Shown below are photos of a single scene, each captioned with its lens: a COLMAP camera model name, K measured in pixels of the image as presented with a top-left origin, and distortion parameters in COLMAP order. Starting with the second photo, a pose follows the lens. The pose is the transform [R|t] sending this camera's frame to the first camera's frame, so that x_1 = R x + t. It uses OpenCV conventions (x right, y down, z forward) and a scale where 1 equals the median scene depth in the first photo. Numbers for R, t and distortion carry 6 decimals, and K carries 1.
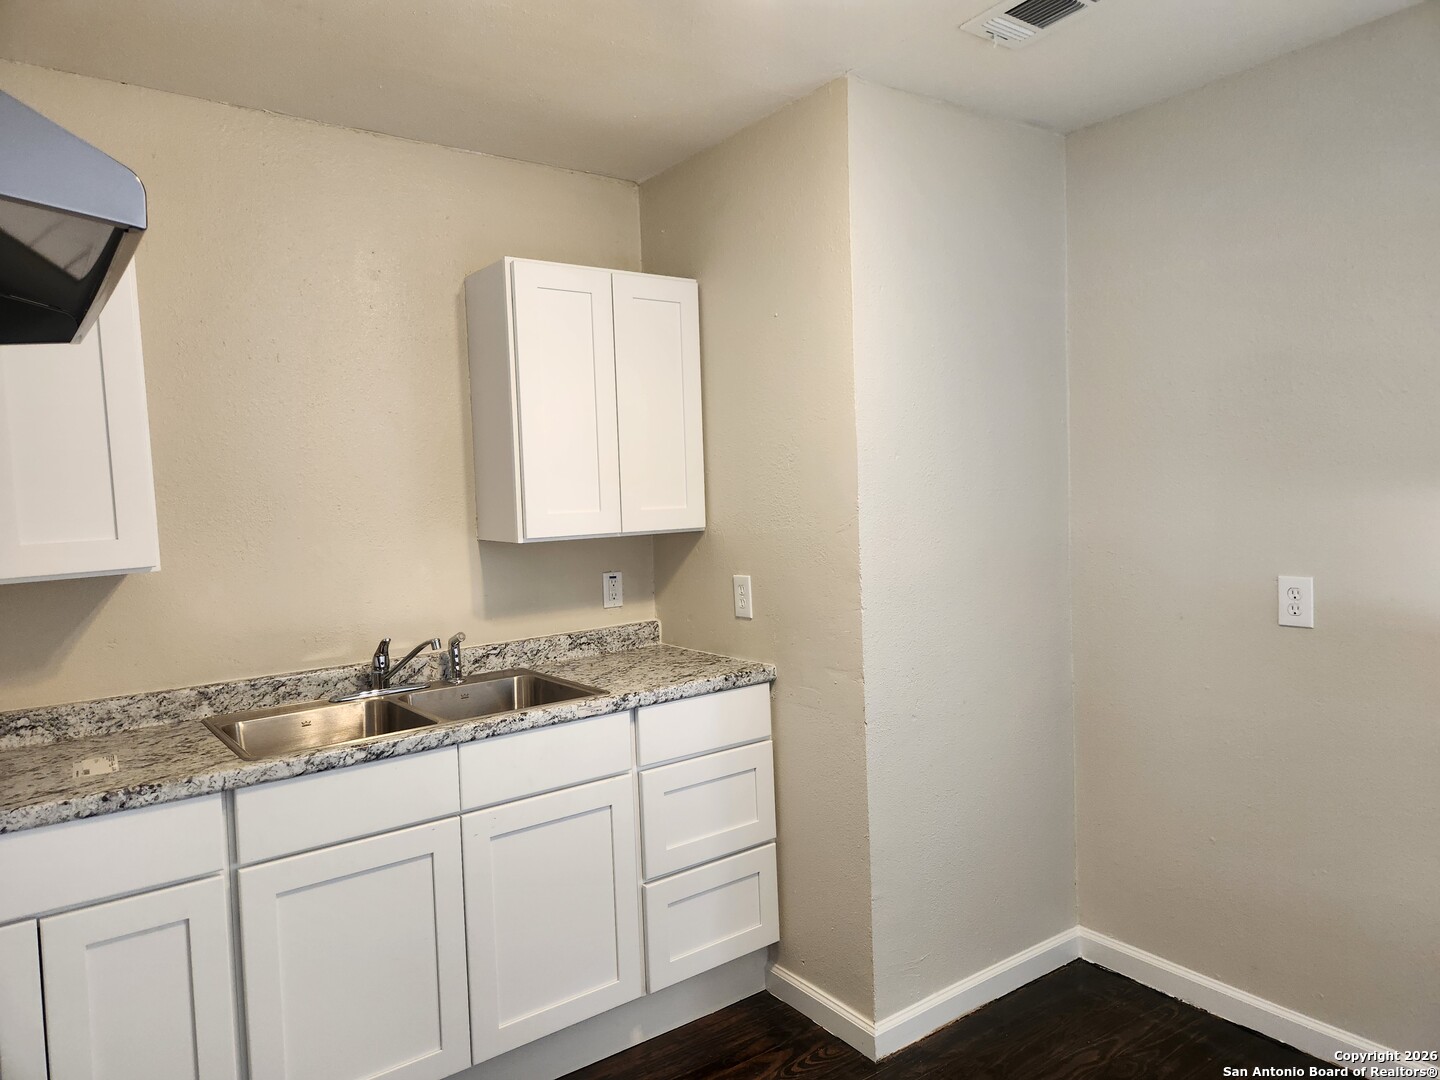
lens RADIAL K [[958.1, 0, 719.8], [0, 958.1, 537.1], [0, 0, 1]] dist [-0.004136, -0.003299]
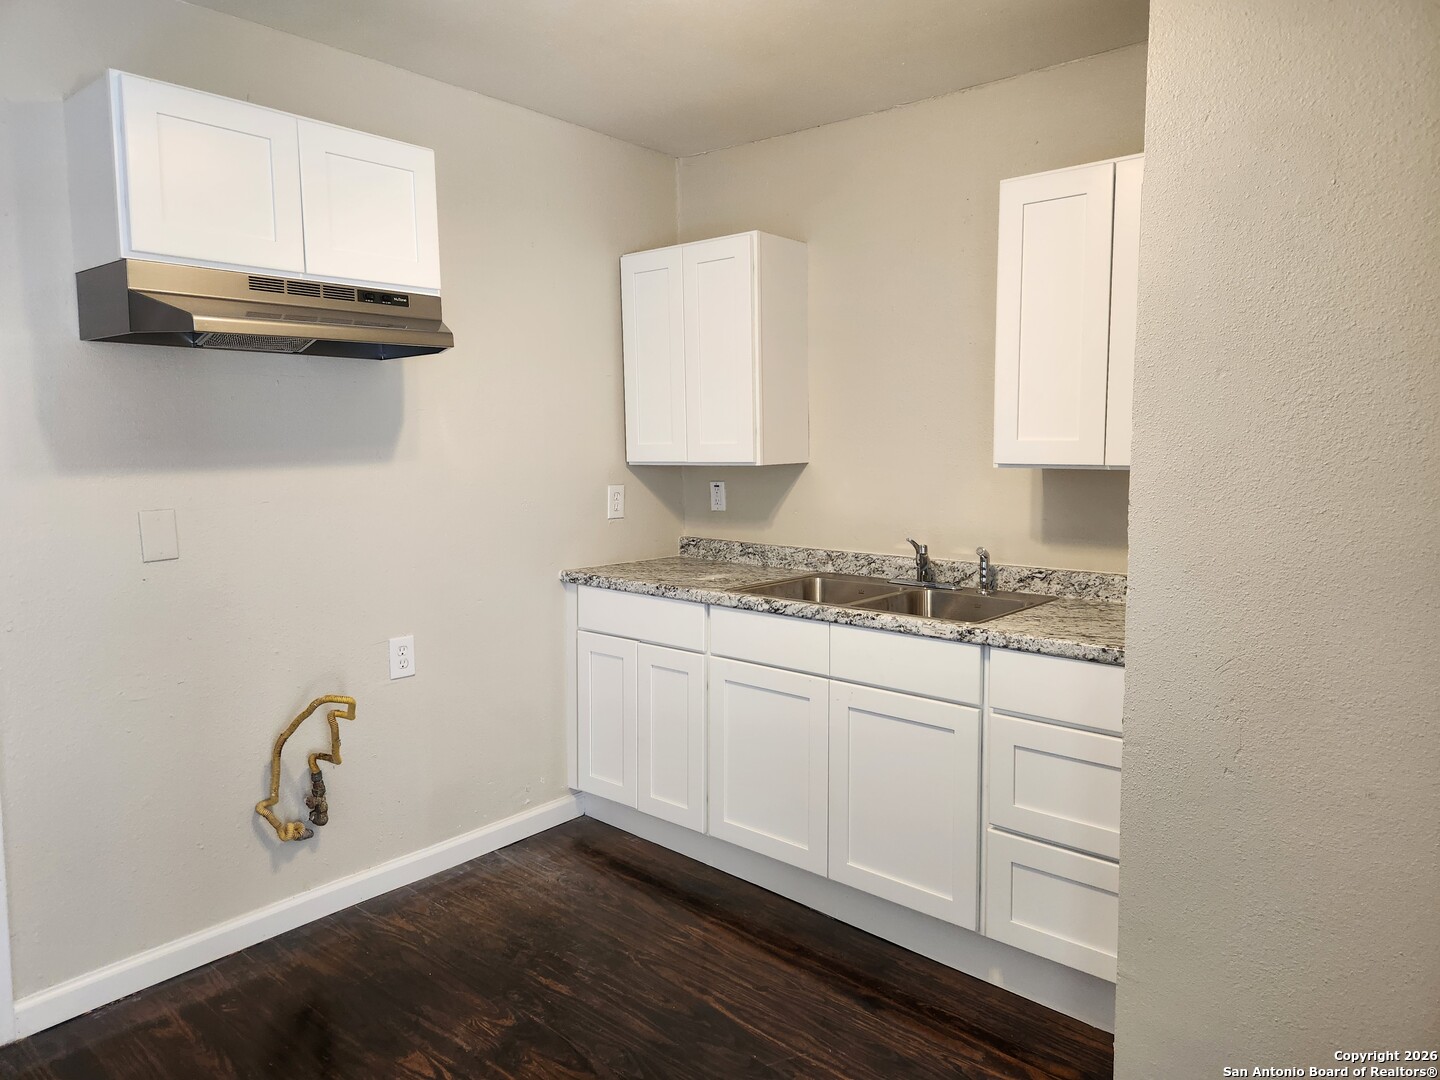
lens RADIAL K [[958.1, 0, 720.1], [0, 958.1, 538.8], [0, 0, 1]] dist [-0.004136, -0.003299]
pose [[0.195808, 0.145332, -0.969813, 0.781712], [-0.049423, 0.989163, 0.138253, -0.048404], [0.979396, 0.020860, 0.200869, 0.540488]]
